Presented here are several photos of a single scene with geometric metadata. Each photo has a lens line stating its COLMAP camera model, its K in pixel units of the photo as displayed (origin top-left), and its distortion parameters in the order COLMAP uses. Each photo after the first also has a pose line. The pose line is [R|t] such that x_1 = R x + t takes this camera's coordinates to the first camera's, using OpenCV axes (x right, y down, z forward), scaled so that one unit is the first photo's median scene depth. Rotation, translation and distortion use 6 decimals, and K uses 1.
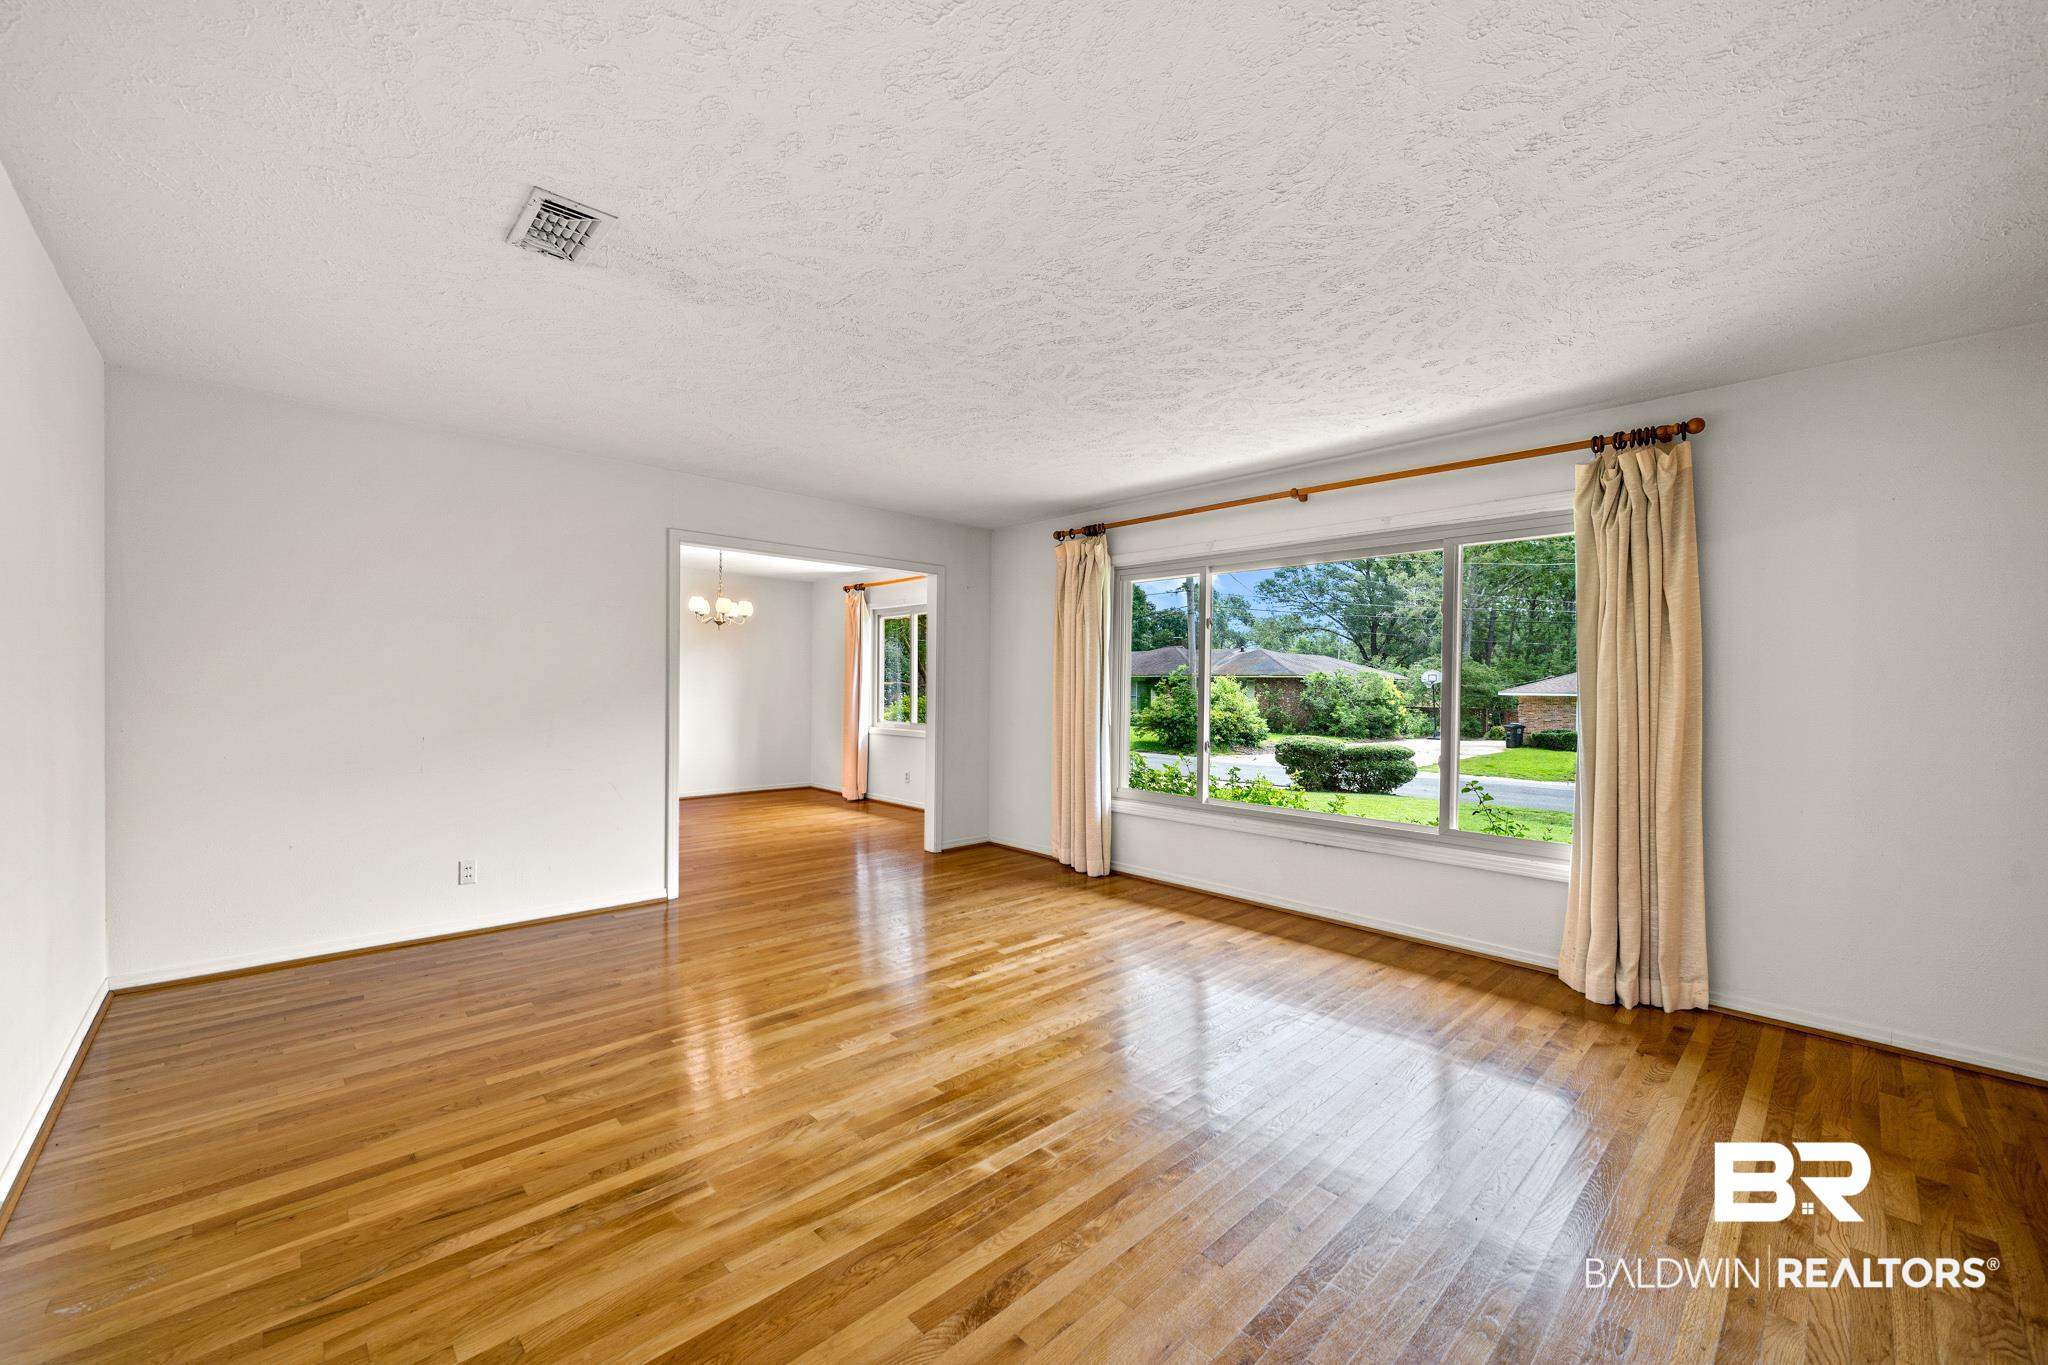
lens RADIAL K [[800.7, 0, 1020.9], [0, 800.7, 690.3], [0, 0, 1]] dist [-0.001317, -0.000238]
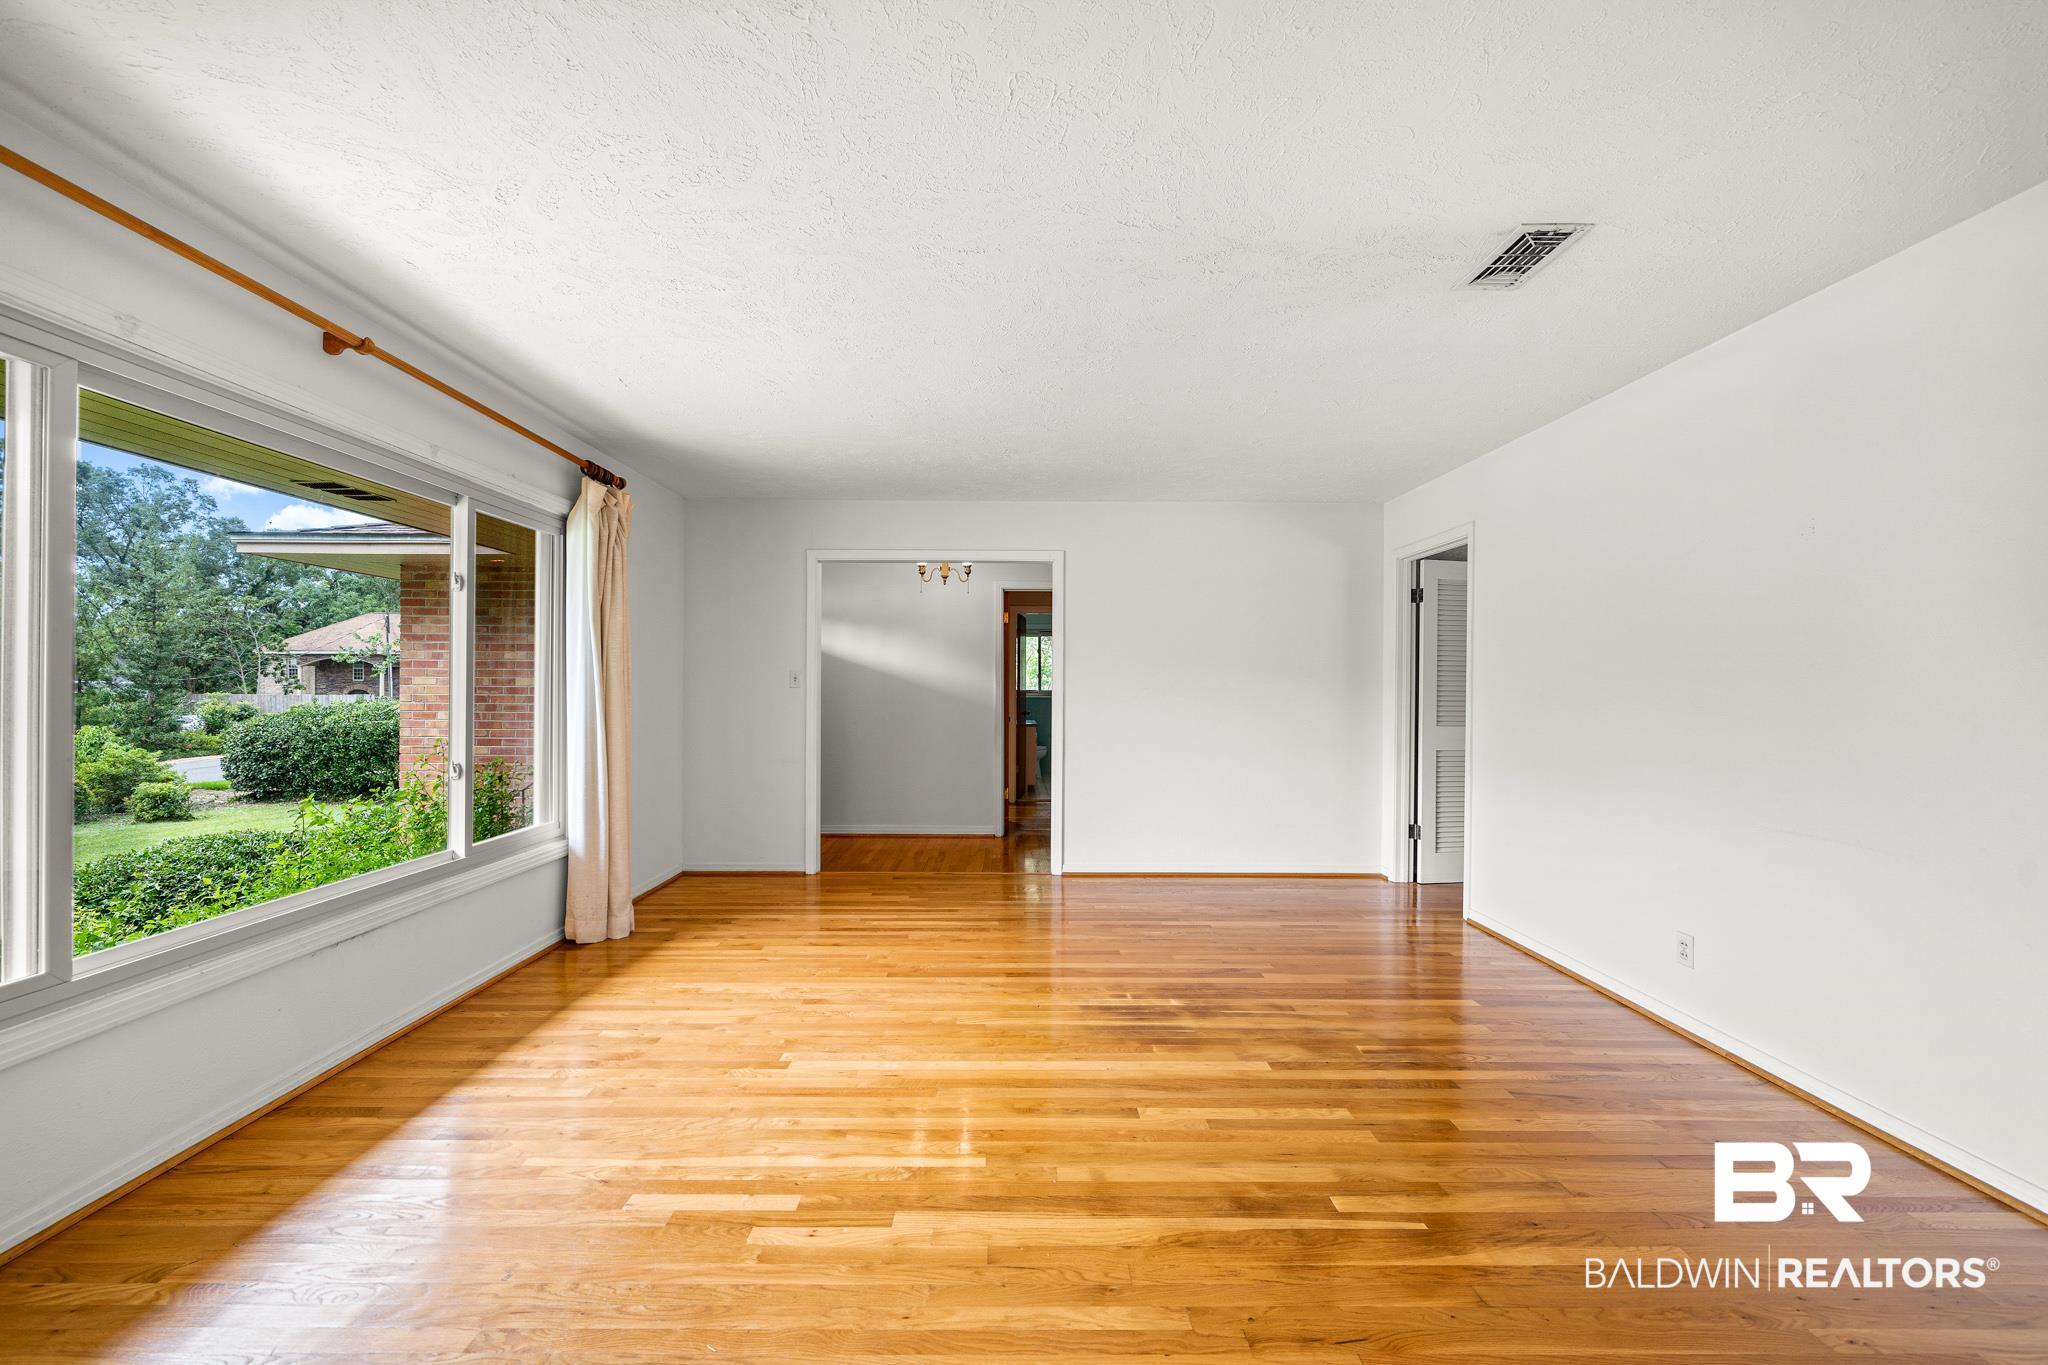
lens RADIAL K [[800.7, 0, 1020.9], [0, 800.7, 690.3], [0, 0, 1]] dist [-0.001317, -0.000238]
pose [[-0.732758, -0.017916, 0.680254, -0.684182], [-0.009702, 0.999827, 0.015882, -0.014054], [-0.680420, 0.005038, -0.732805, 1.852936]]
